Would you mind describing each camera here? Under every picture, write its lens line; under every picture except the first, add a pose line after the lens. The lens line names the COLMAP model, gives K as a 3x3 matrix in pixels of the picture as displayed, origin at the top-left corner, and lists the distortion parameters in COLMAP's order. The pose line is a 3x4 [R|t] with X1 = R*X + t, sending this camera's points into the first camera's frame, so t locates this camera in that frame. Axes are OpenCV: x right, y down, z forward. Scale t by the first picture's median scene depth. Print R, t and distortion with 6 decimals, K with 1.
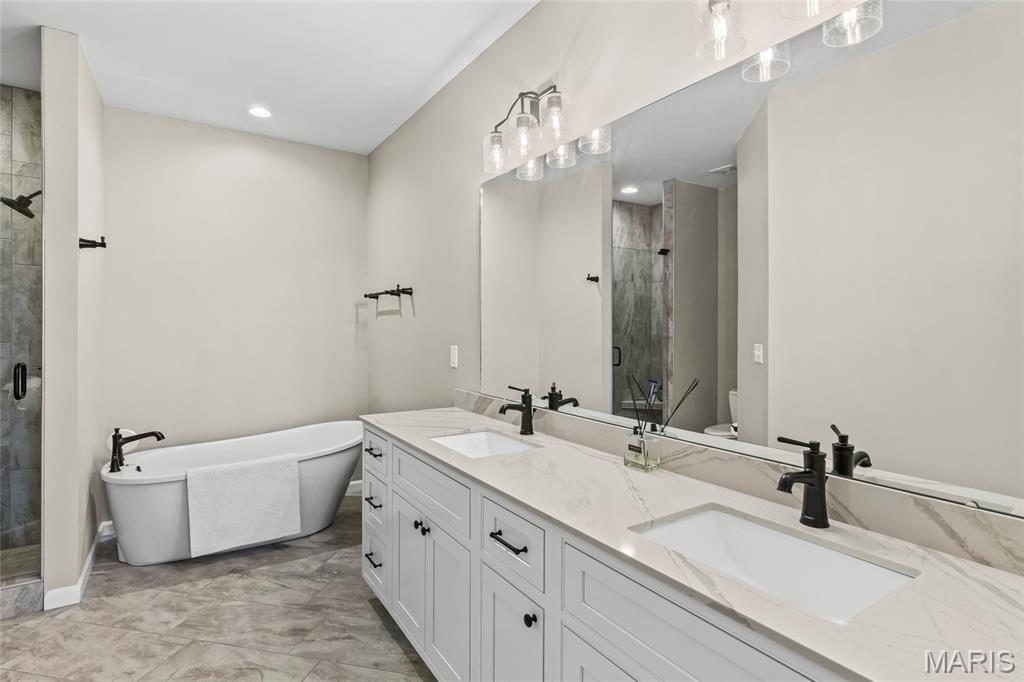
lens RADIAL K [[506.3, 0, 512.0], [0, 506.3, 341.0], [0, 0, 1]] dist [-0.004169, -0.000849]
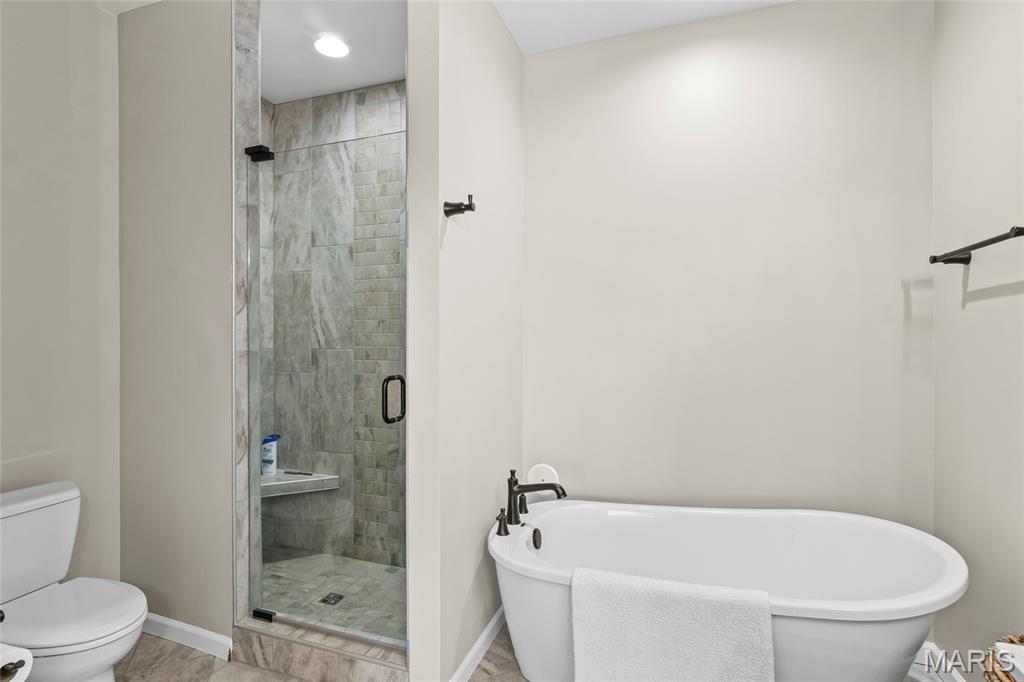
lens RADIAL K [[475.6, 0, 512.0], [0, 475.6, 341.0], [0, 0, 1]] dist [-0.000826, 0.000004]
pose [[0.594491, -0.016552, -0.803932, -0.220151], [-0.018692, 0.999234, -0.034394, 0.009779], [0.803885, 0.035474, 0.593725, 0.562895]]
